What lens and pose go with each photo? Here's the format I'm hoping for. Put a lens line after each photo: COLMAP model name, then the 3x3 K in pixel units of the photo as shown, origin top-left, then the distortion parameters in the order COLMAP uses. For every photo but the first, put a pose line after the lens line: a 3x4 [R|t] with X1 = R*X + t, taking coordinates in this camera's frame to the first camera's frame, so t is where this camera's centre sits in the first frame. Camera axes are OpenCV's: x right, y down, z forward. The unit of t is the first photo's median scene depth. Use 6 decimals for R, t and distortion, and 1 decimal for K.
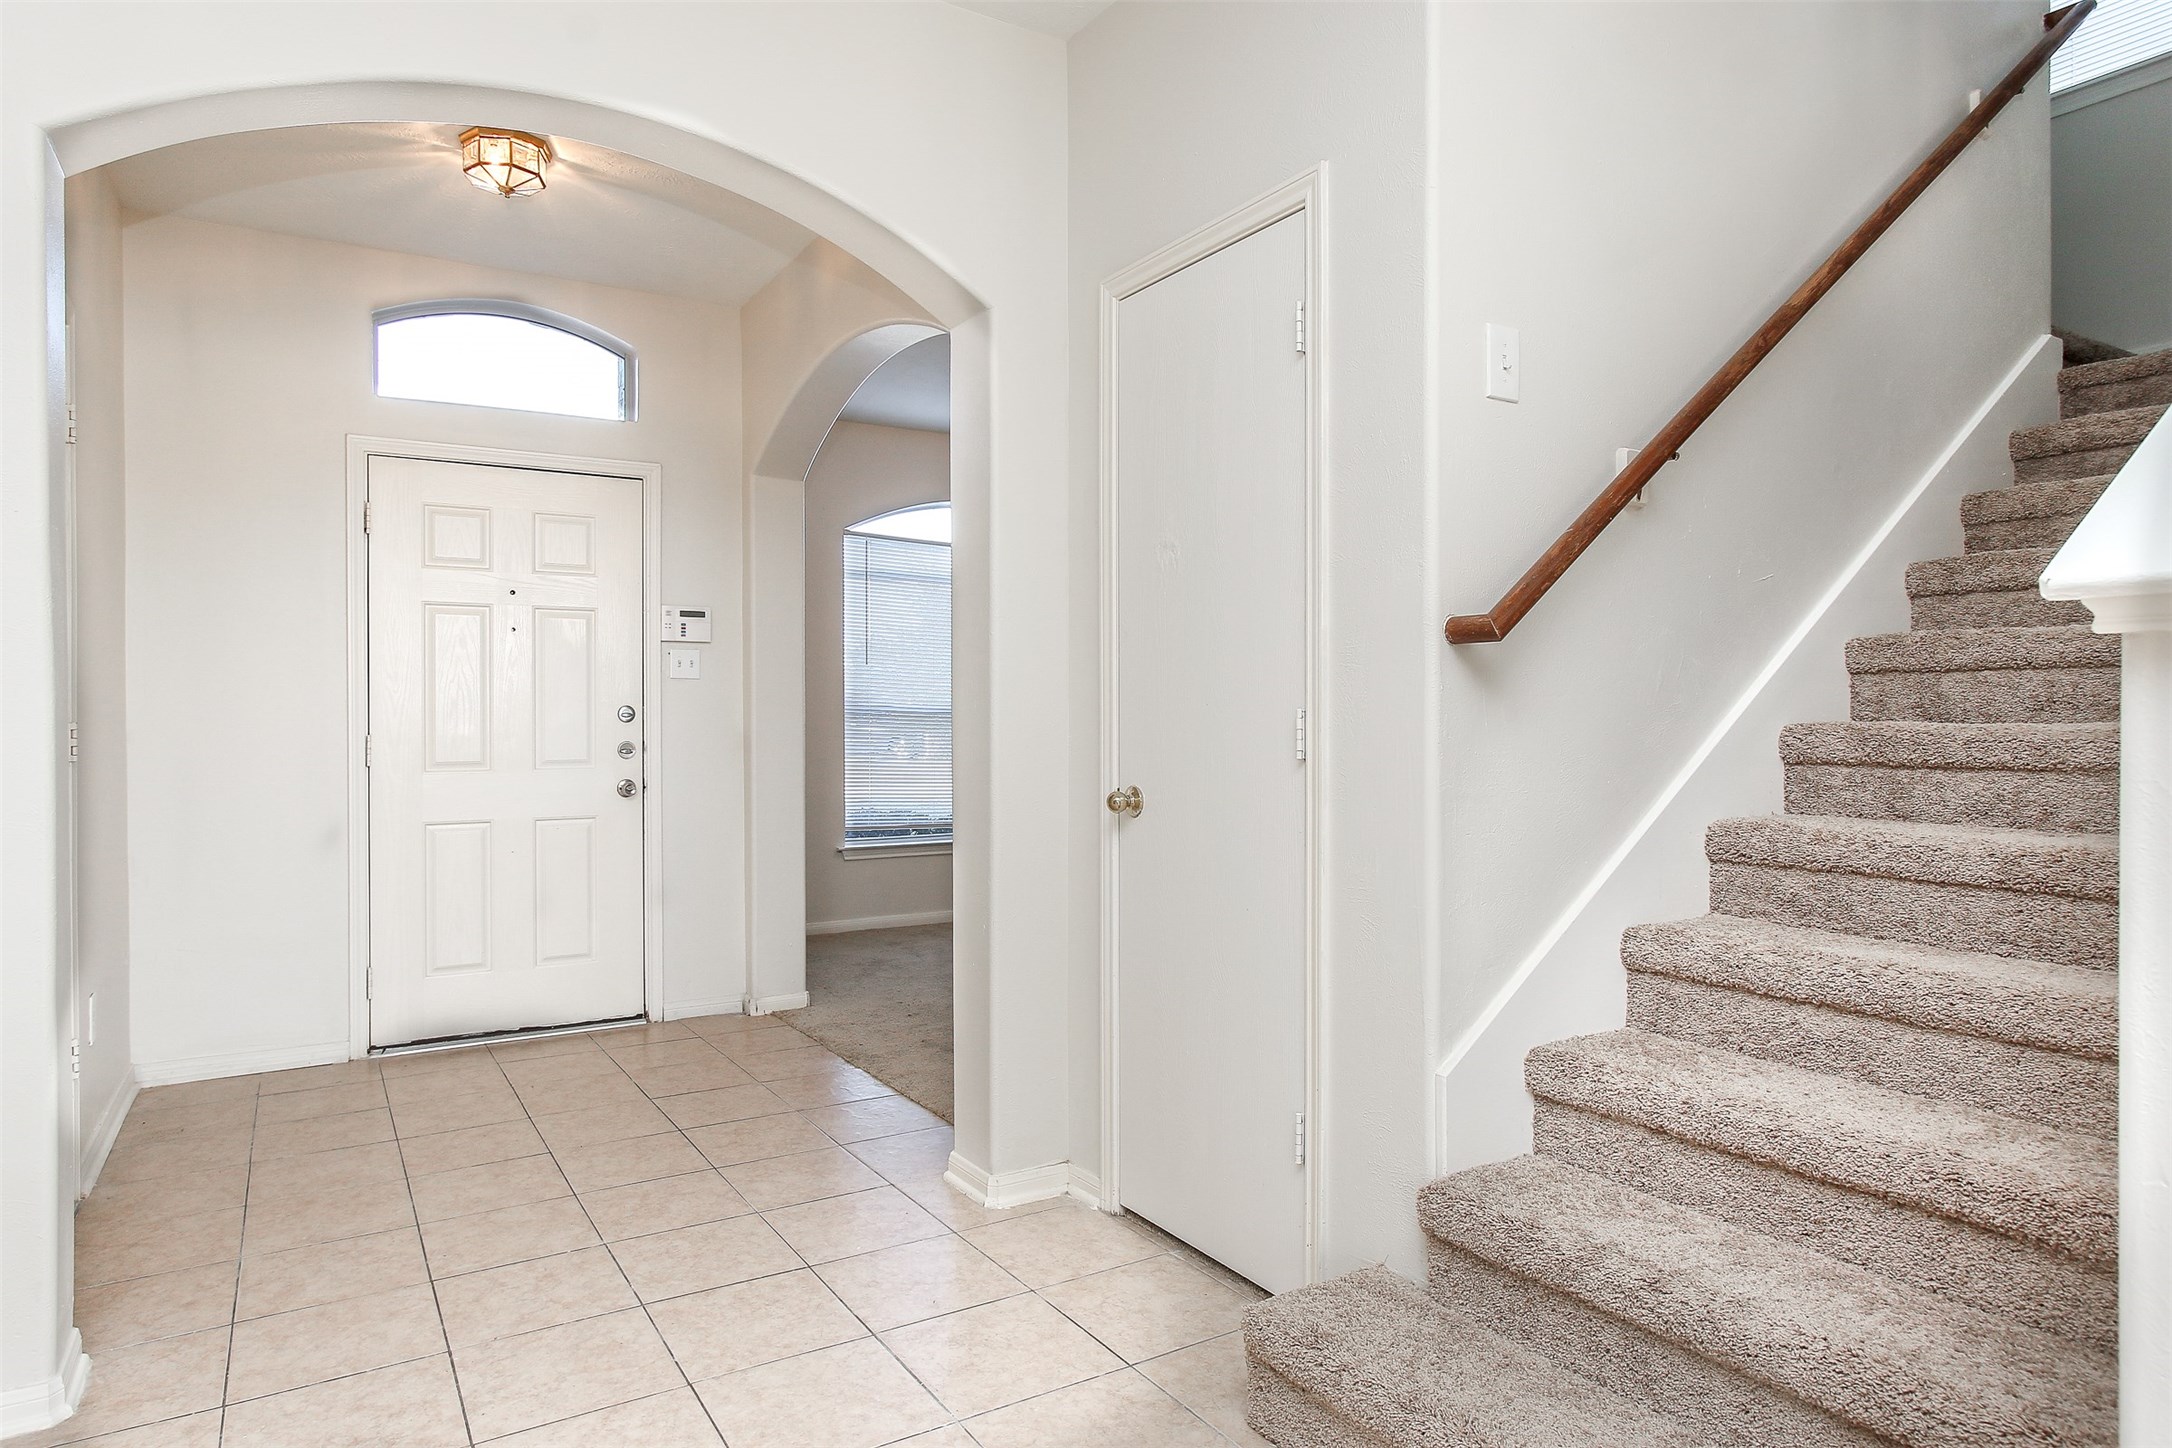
lens RADIAL K [[1242.7, 0, 1027.6], [0, 1242.7, 718.7], [0, 0, 1]] dist [-0.015691, 0.026216]
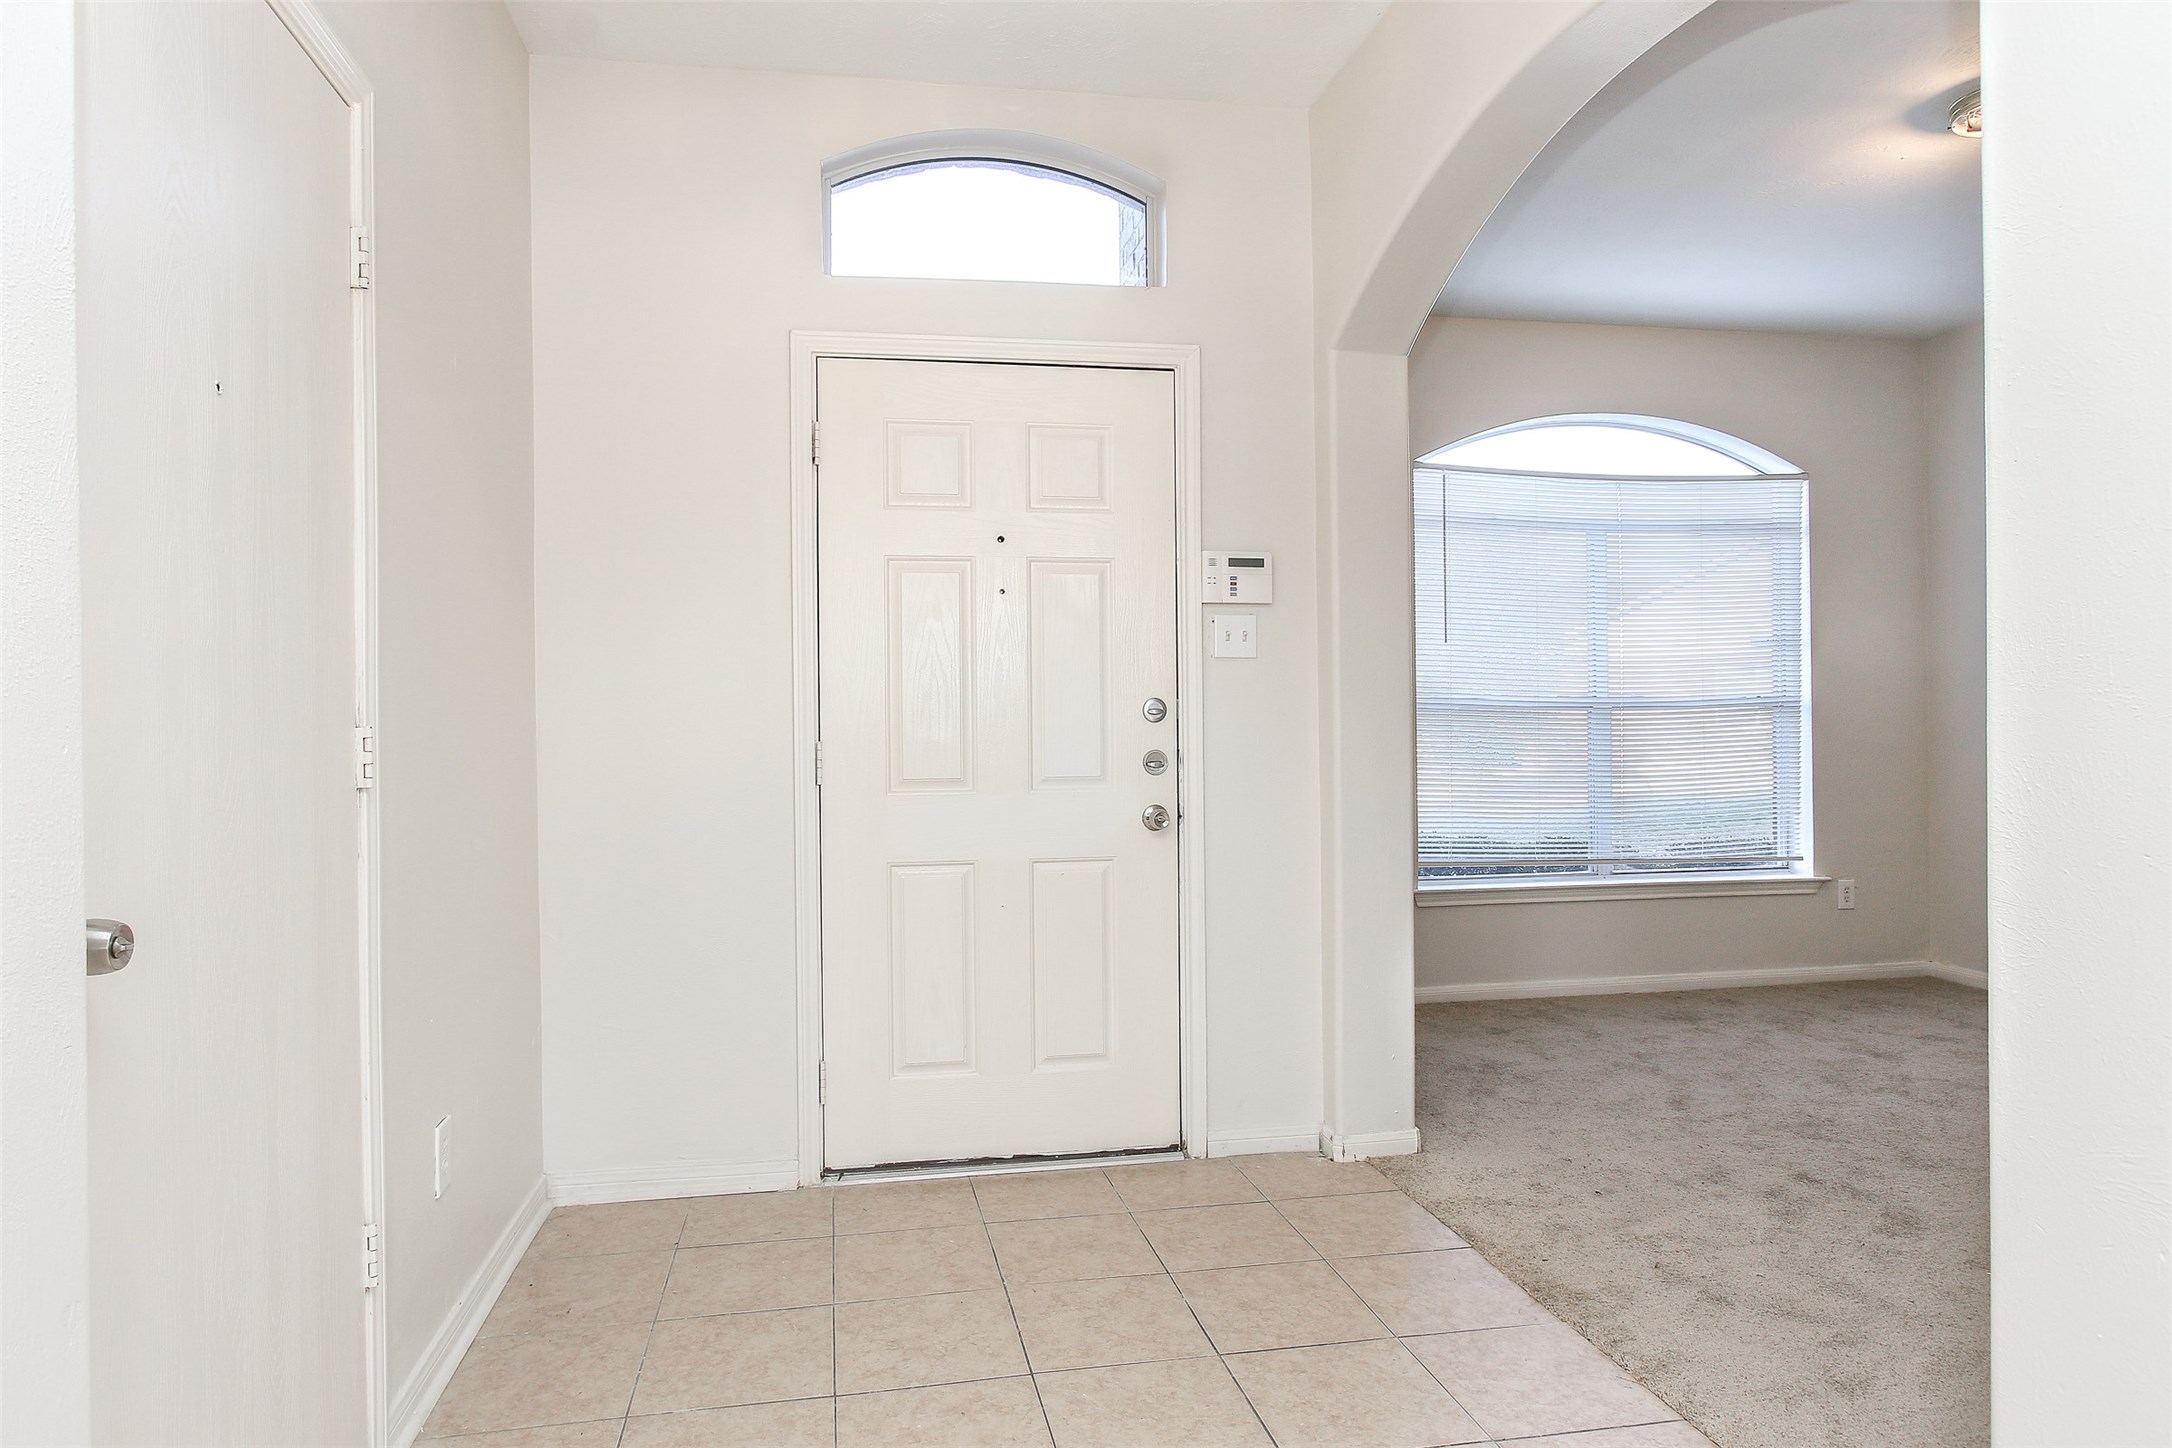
lens RADIAL K [[1242.7, 0, 1027.6], [0, 1242.7, 718.7], [0, 0, 1]] dist [-0.015691, 0.026216]
pose [[0.931655, -0.005983, -0.363296, -0.142758], [0.006138, 0.999981, -0.000729, 0.000920], [0.363293, -0.001551, 0.931674, 0.341929]]
